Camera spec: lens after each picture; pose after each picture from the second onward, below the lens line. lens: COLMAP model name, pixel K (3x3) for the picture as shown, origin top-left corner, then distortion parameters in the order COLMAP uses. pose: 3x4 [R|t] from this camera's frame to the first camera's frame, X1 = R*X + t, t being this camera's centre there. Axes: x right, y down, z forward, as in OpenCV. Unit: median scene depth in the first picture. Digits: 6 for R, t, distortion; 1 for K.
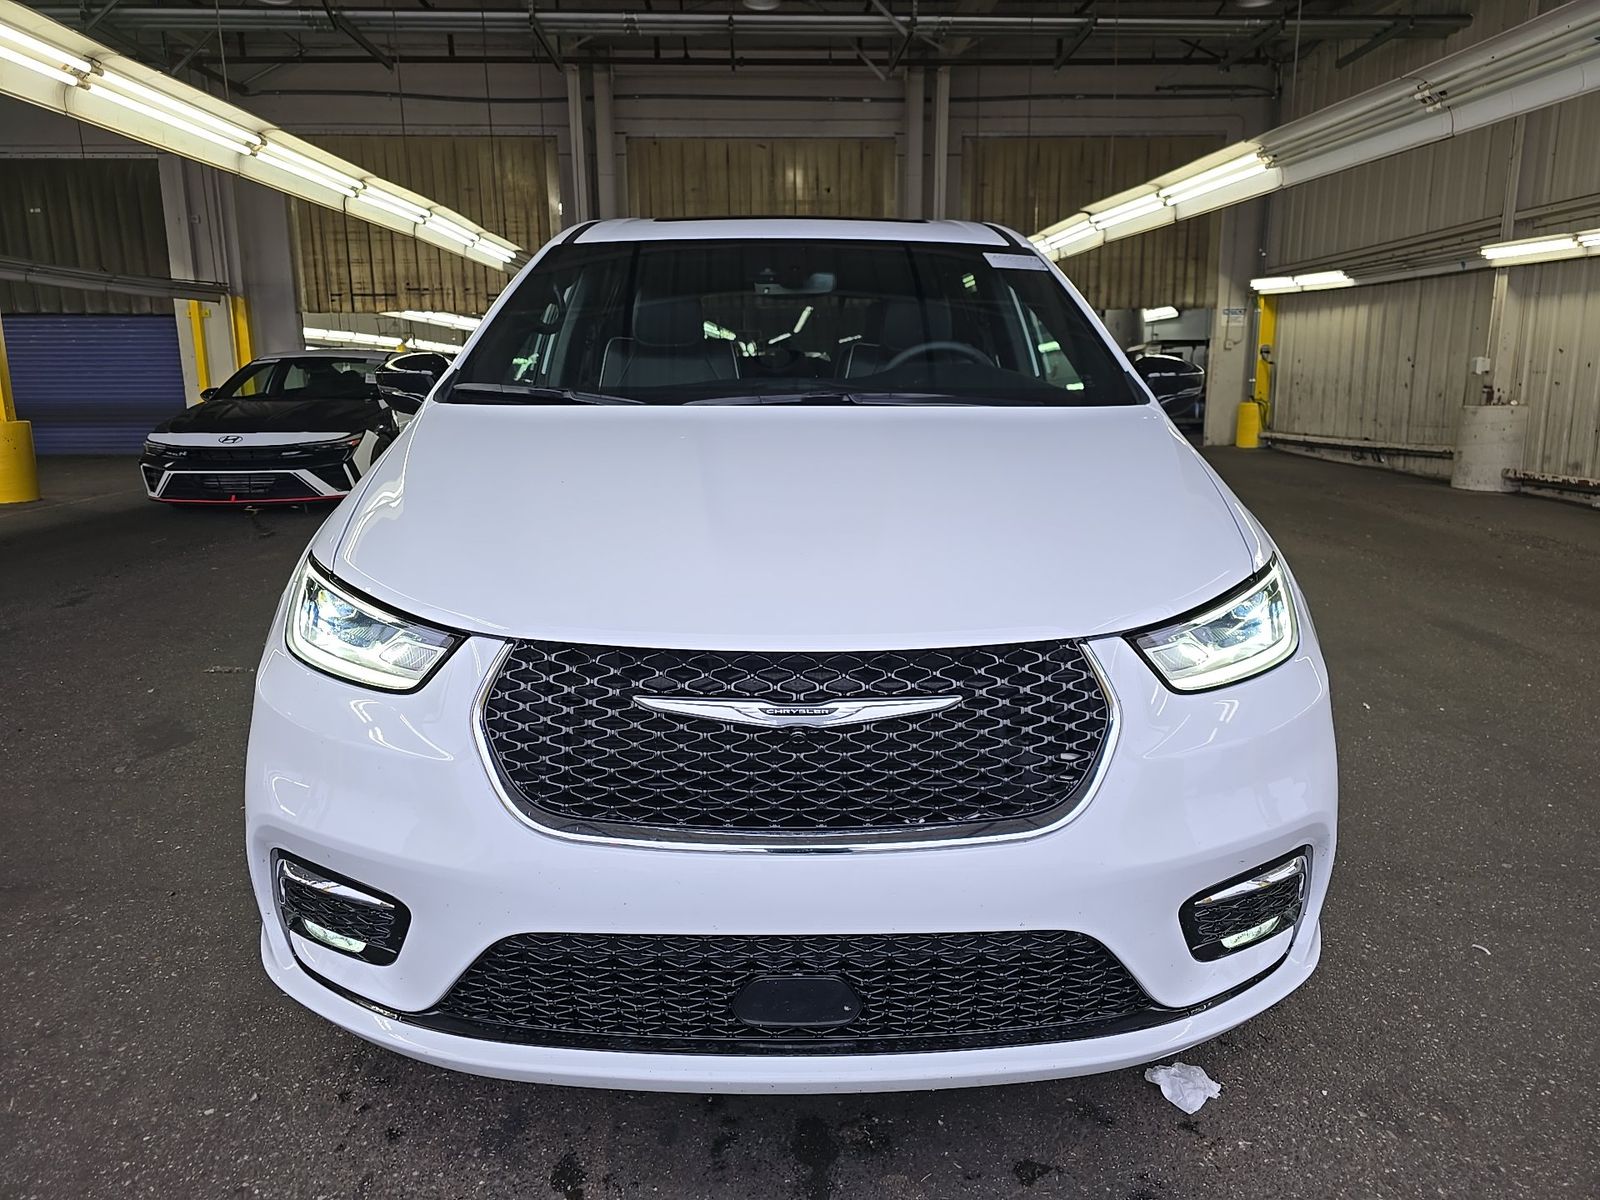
lens RADIAL K [[1062.0, 0, 805.0], [0, 1062.0, 596.6], [0, 0, 1]] dist [0.043103, -0.032173]
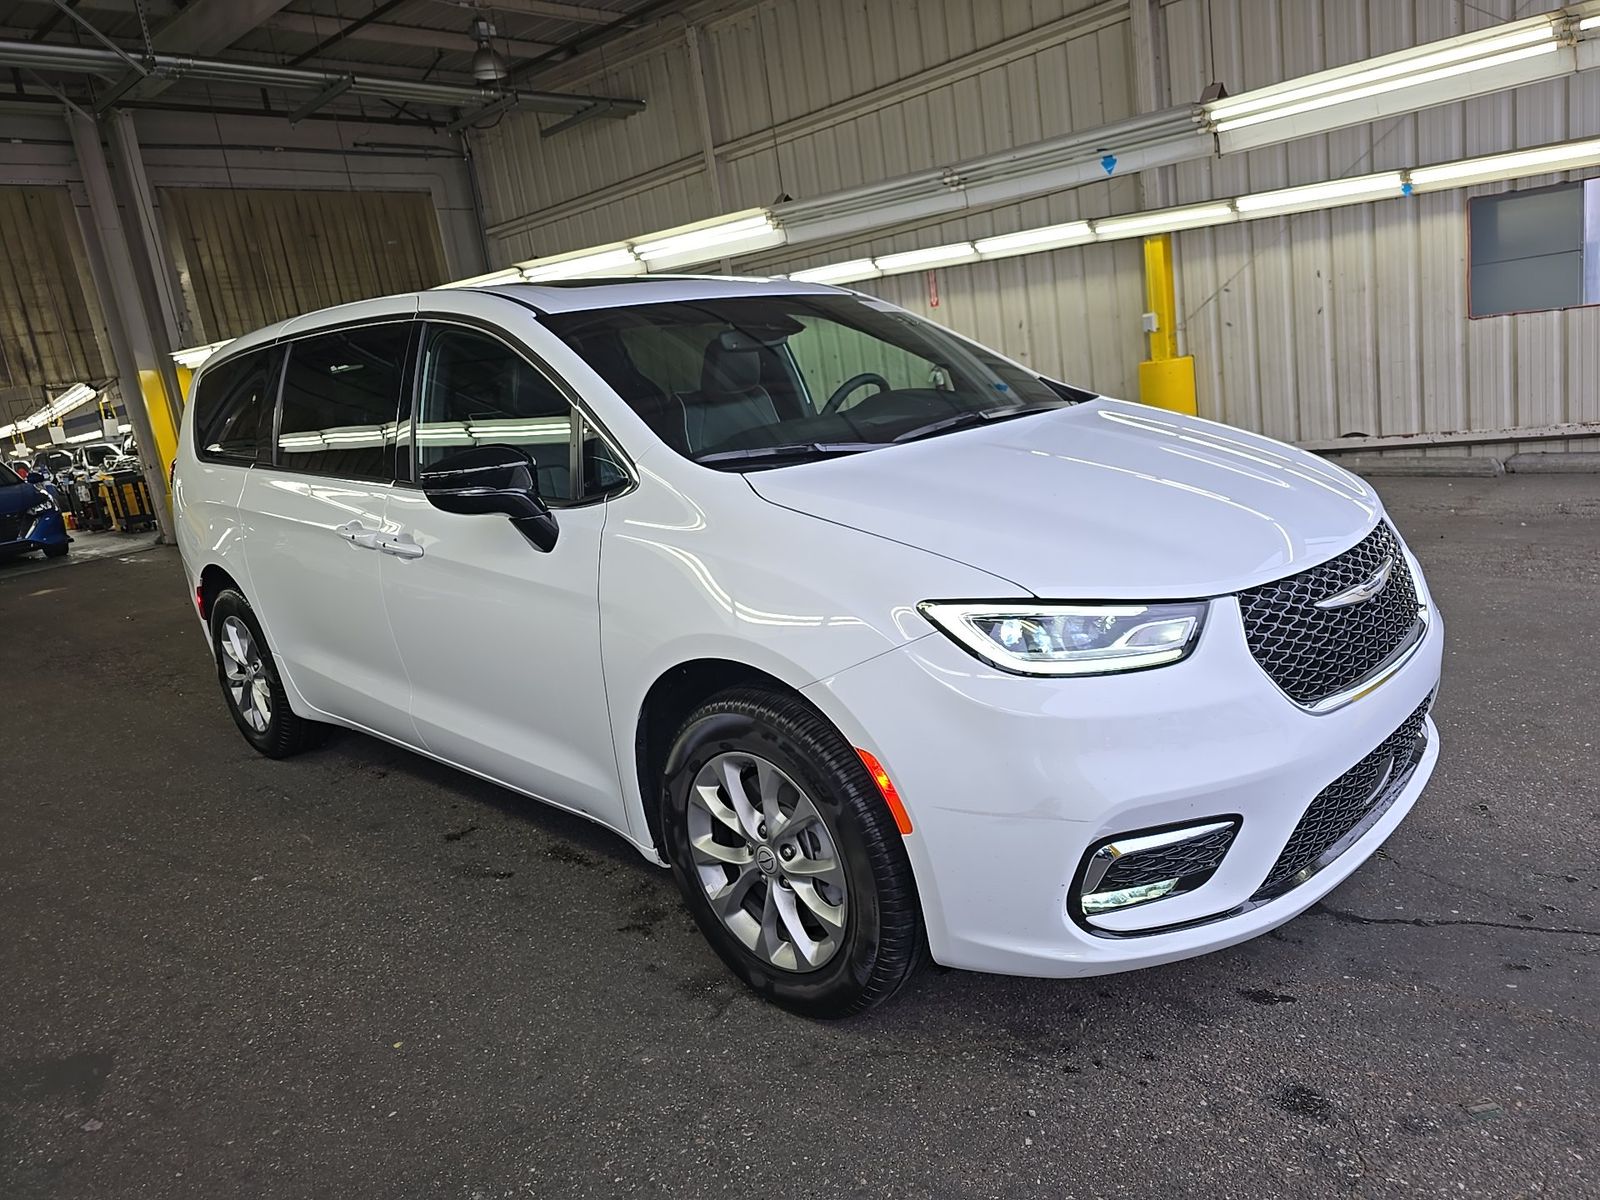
lens RADIAL K [[1062.0, 0, 811.3], [0, 1062.0, 592.7], [0, 0, 1]] dist [0.043103, -0.032173]
pose [[0.708930, -0.235555, 0.664780, -0.182912], [0.265626, 0.962346, 0.057726, -0.021083], [-0.653346, 0.135659, 0.744806, 0.042277]]
